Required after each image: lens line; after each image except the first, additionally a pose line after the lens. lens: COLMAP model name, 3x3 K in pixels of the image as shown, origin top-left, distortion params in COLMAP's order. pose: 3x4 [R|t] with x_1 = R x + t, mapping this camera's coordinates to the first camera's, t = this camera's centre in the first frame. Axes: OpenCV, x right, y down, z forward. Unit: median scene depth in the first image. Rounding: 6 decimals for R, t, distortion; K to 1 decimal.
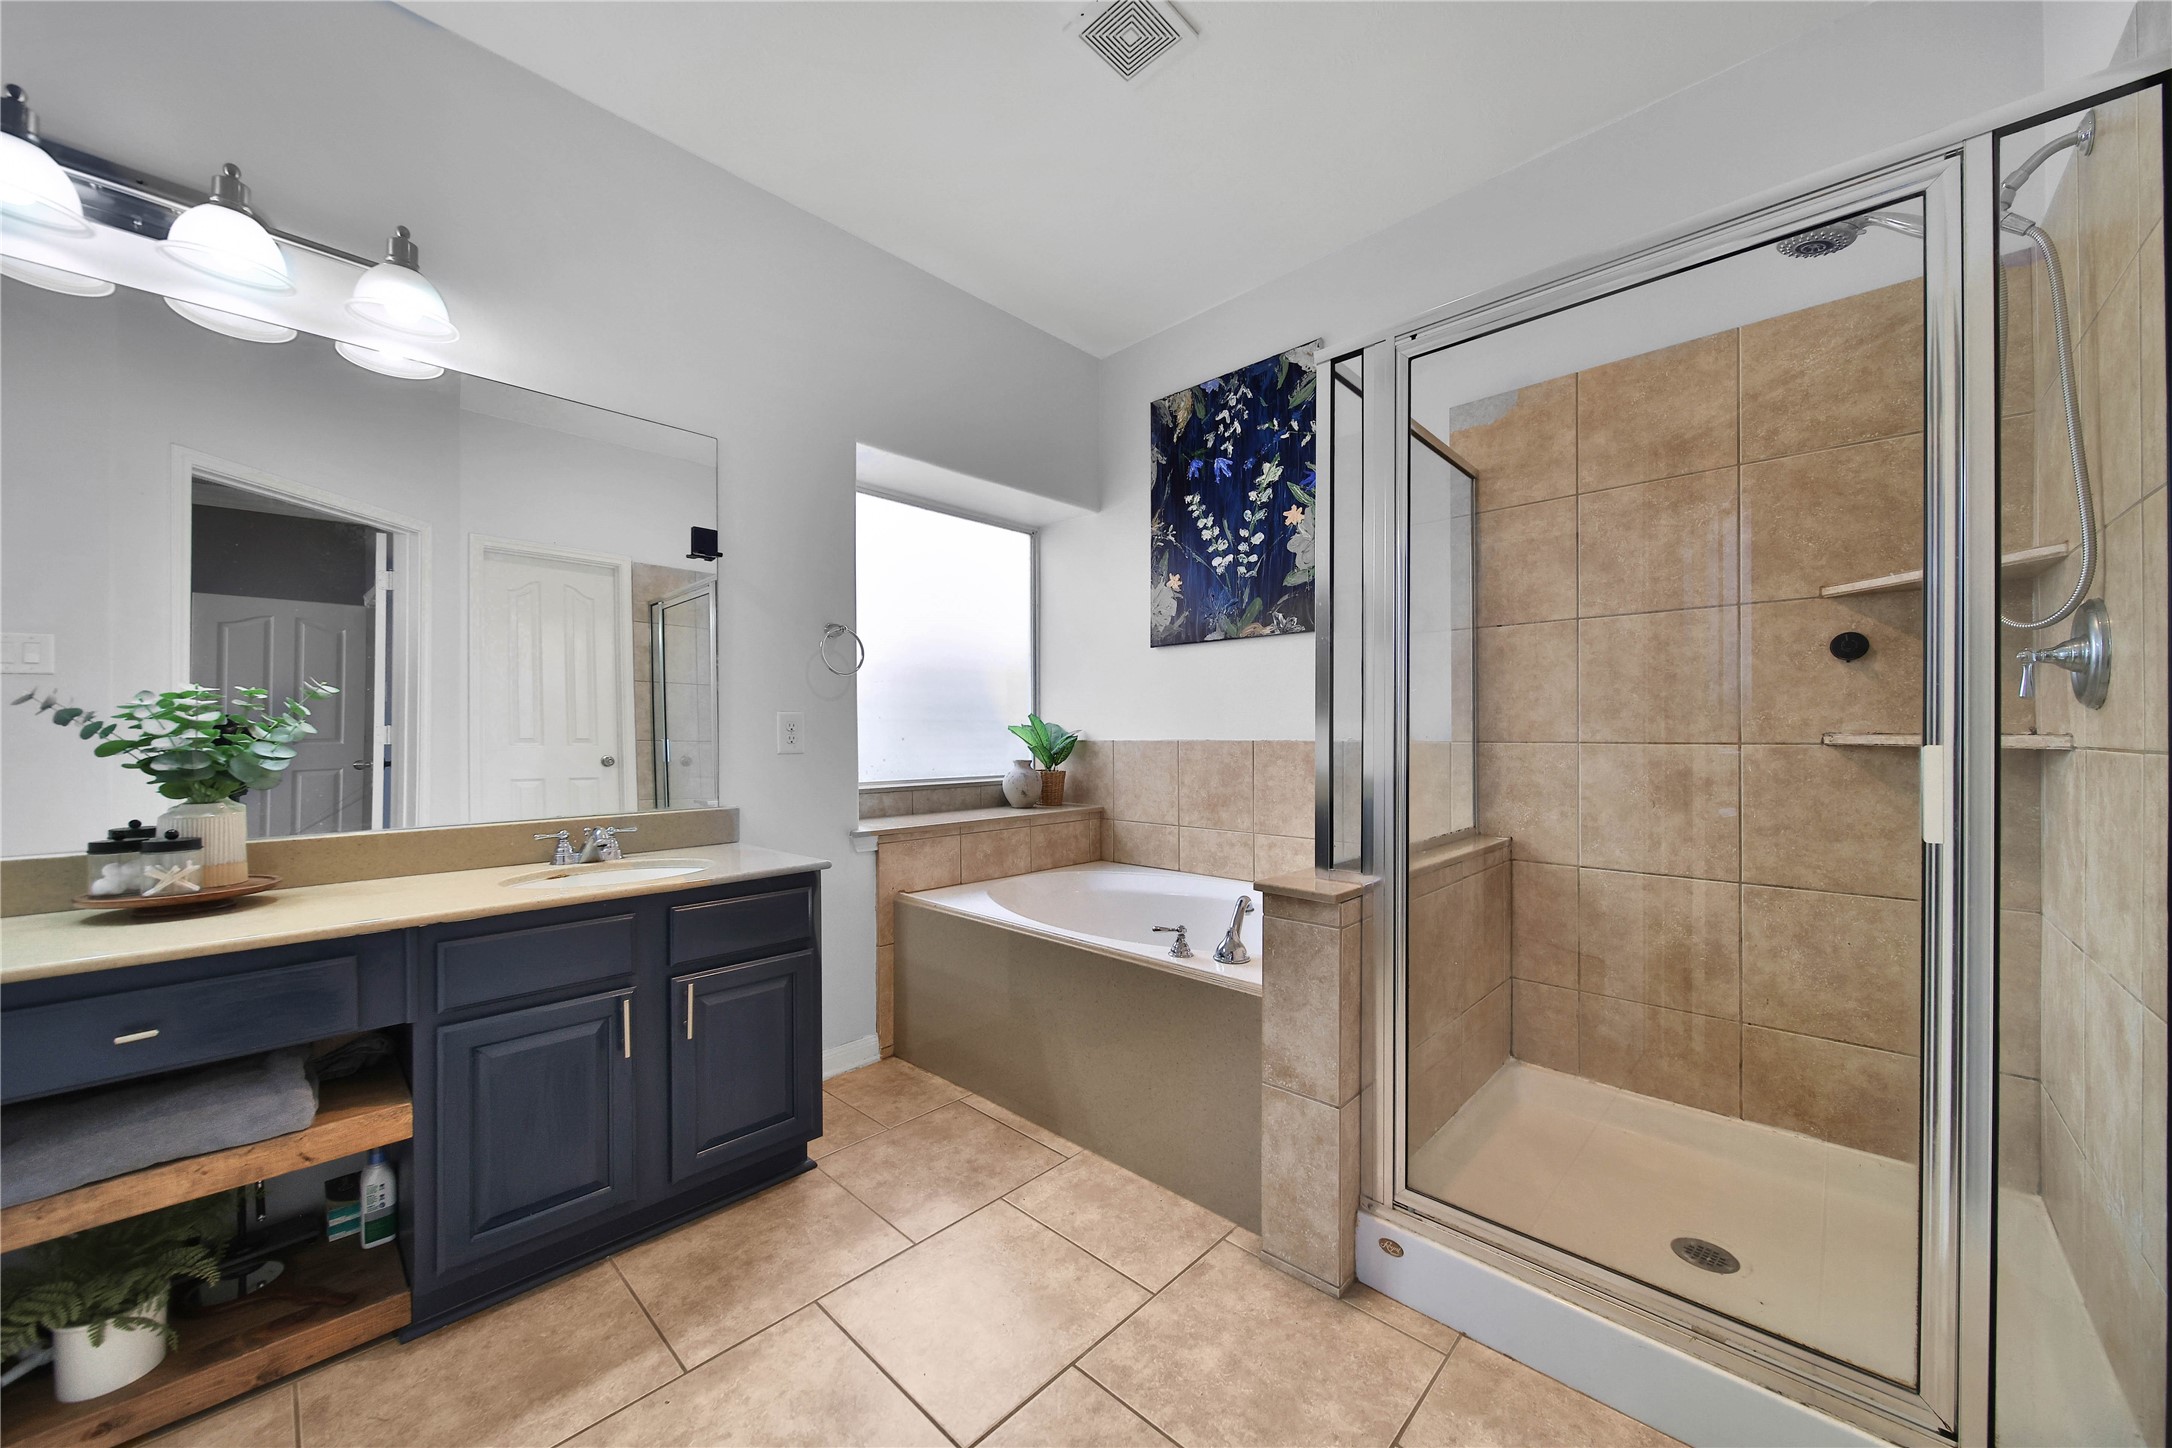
lens RADIAL K [[791.5, 0, 1073.5], [0, 791.5, 721.3], [0, 0, 1]] dist [0.001091, -0.002196]
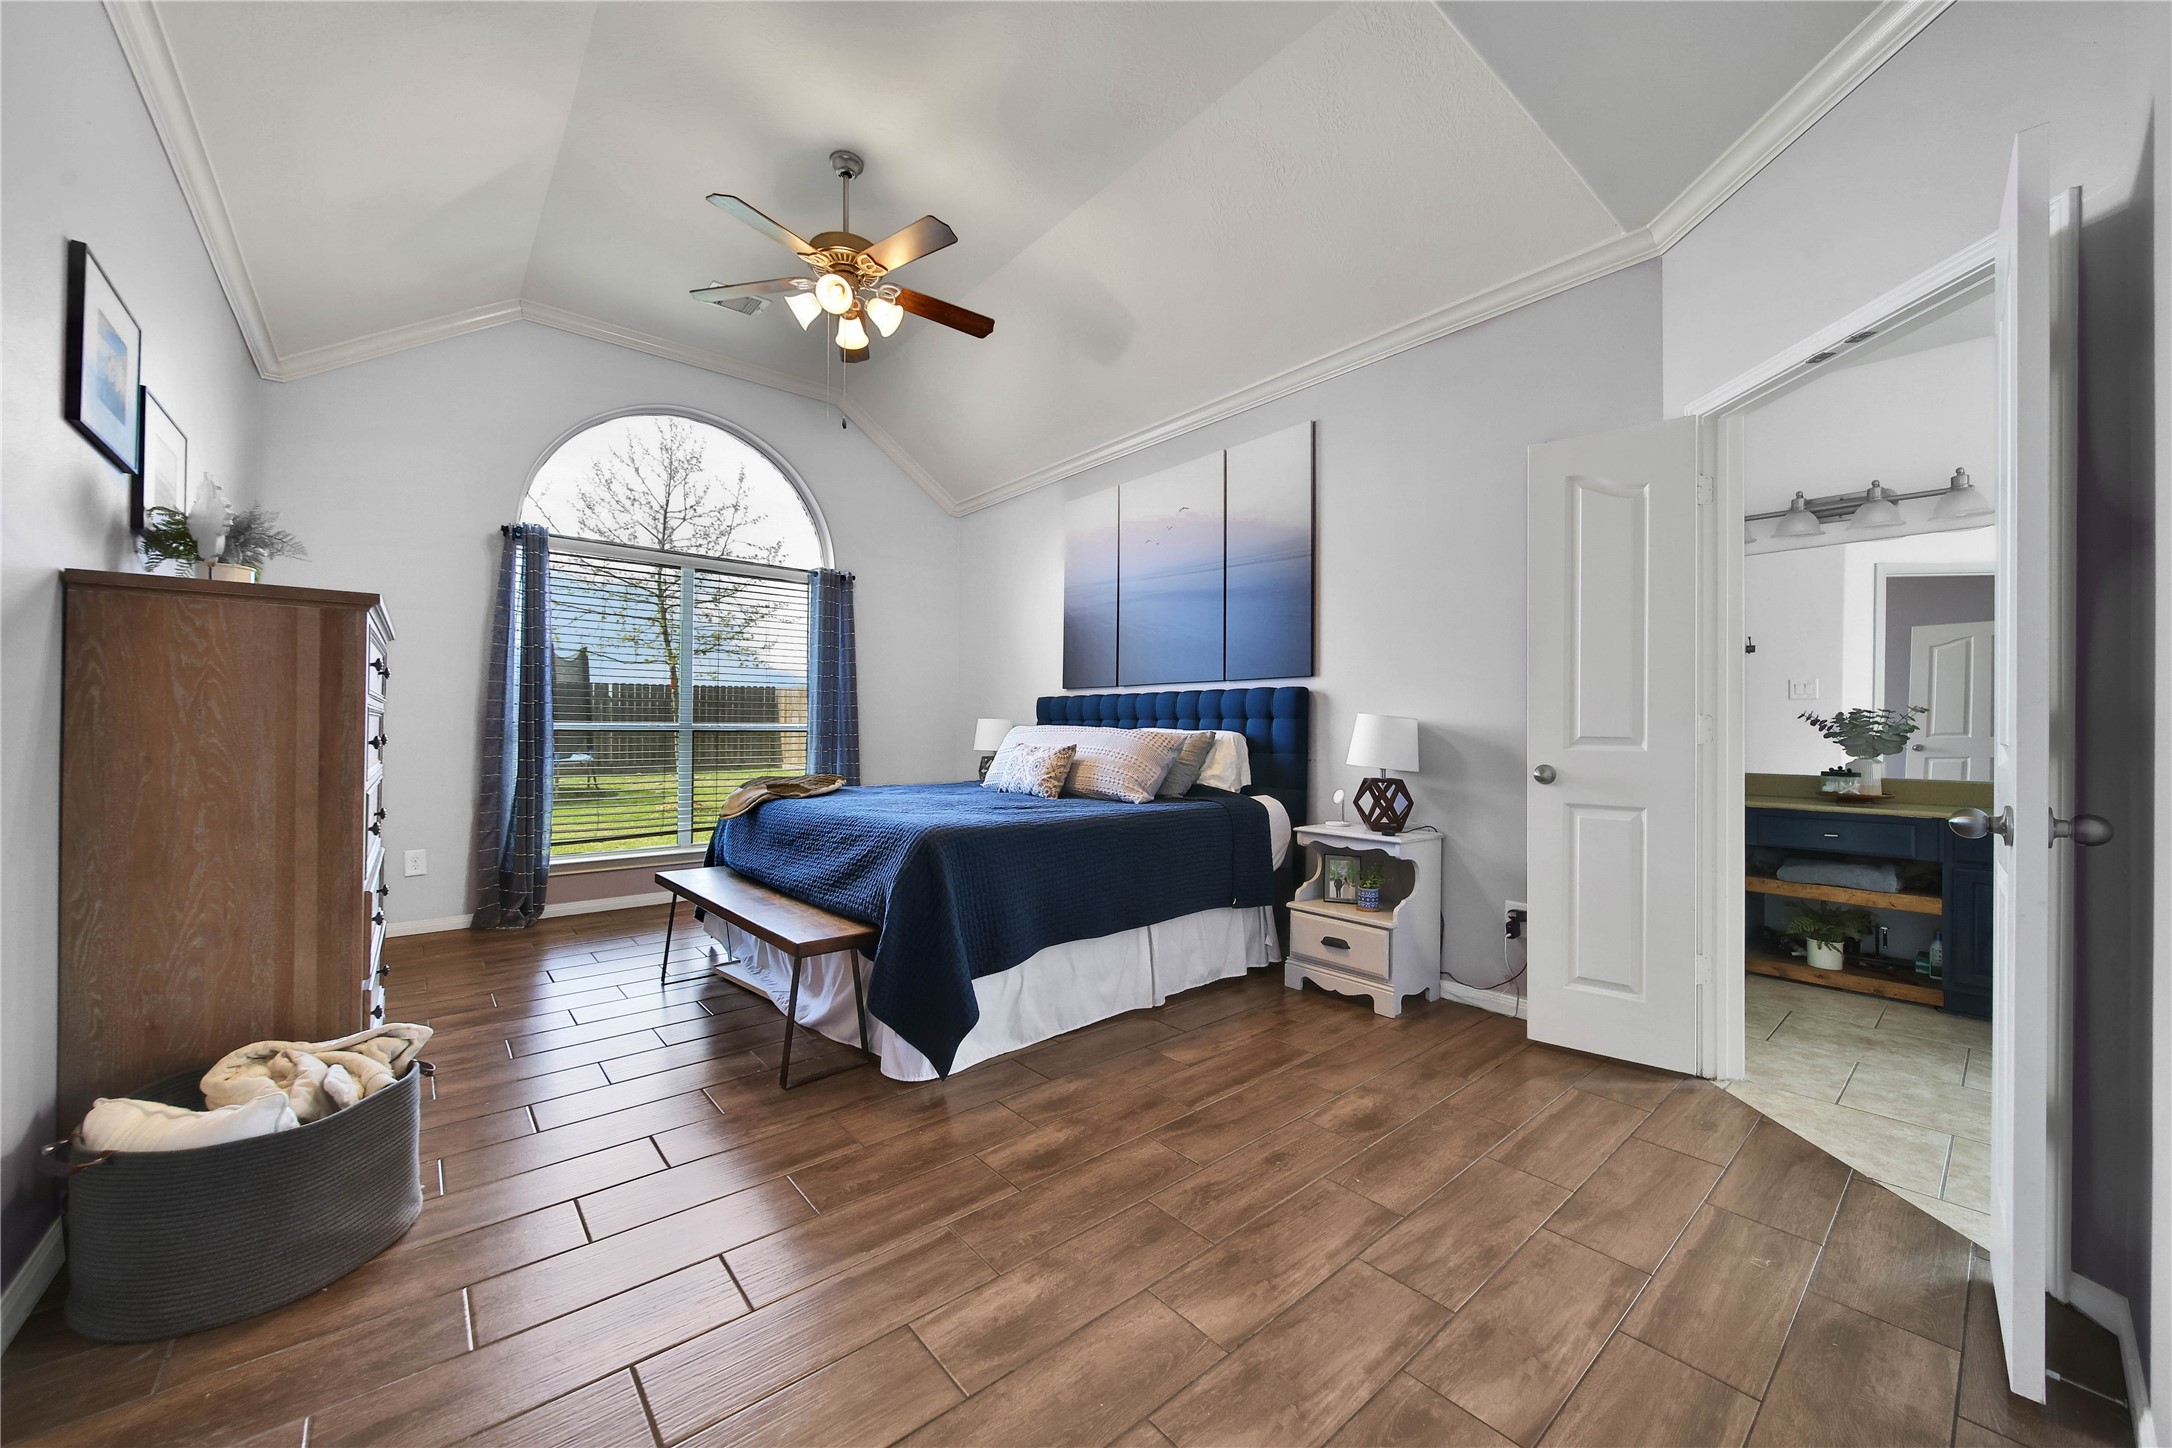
lens RADIAL K [[791.5, 0, 1100.8], [0, 791.5, 727.5], [0, 0, 1]] dist [0.001091, -0.002196]
pose [[-0.093104, 0.009389, -0.995612, 0.752174], [0.005510, 0.999945, 0.008914, -0.012046], [0.995641, -0.004656, -0.093150, -0.538625]]
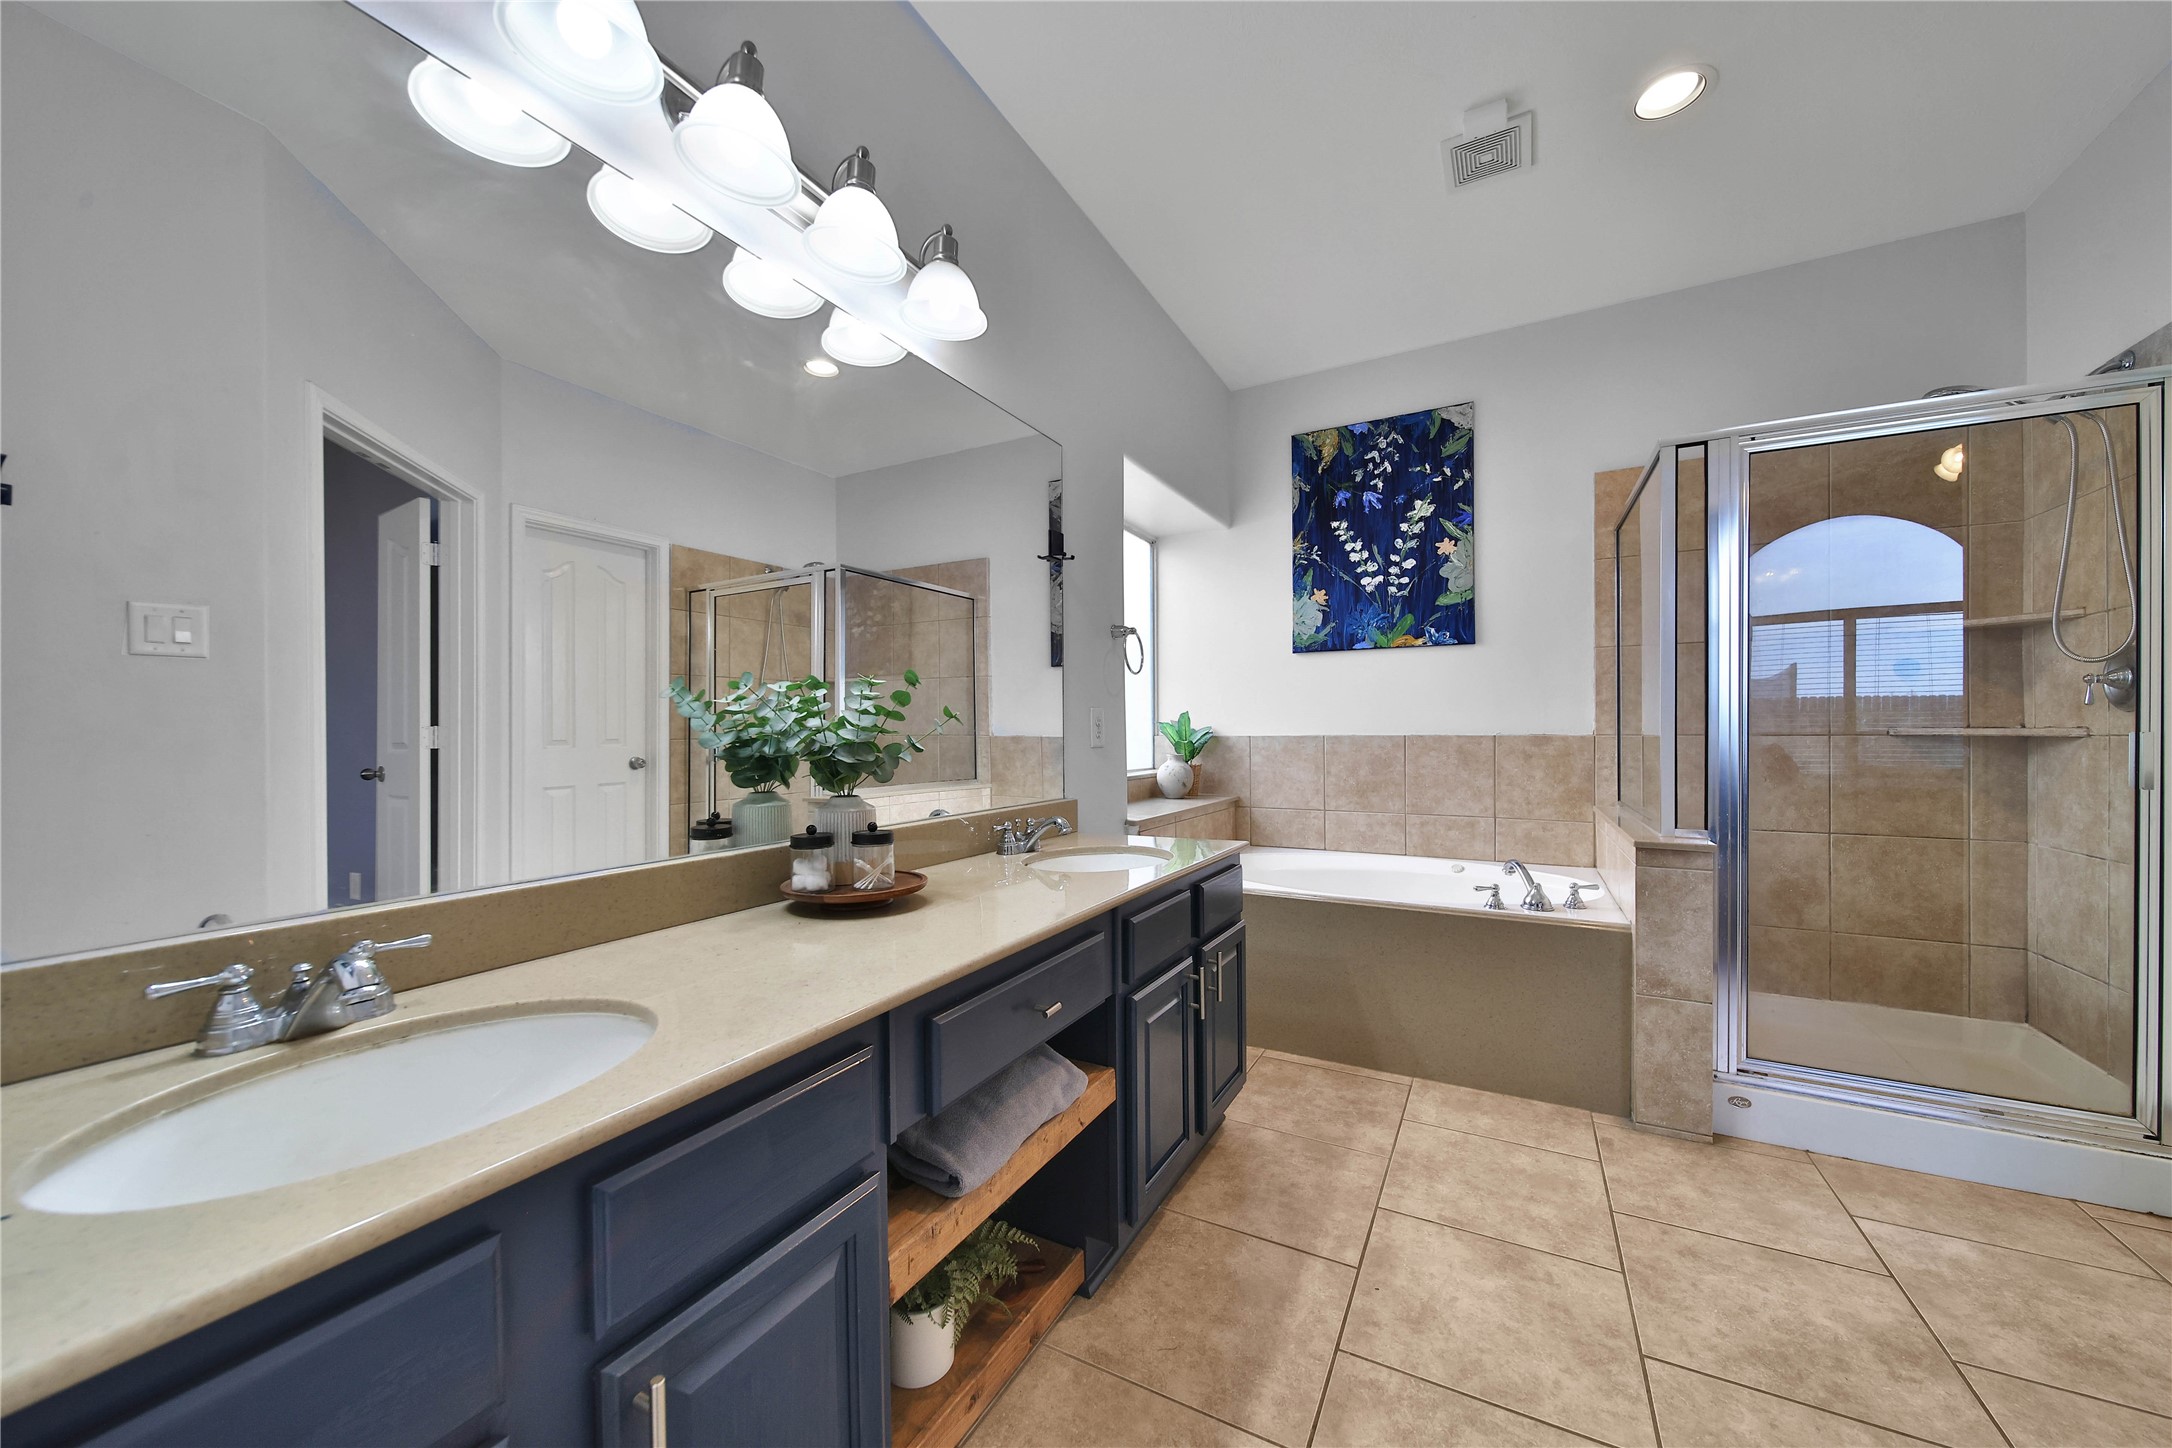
lens RADIAL K [[791.5, 0, 1088.3], [0, 791.5, 721.5], [0, 0, 1]] dist [0.001091, -0.002196]
pose [[0.966254, 0.001609, 0.257586, -0.542847], [-0.001662, 0.999999, -0.000010, 0.004924], [-0.257586, -0.000418, 0.966255, -0.015346]]
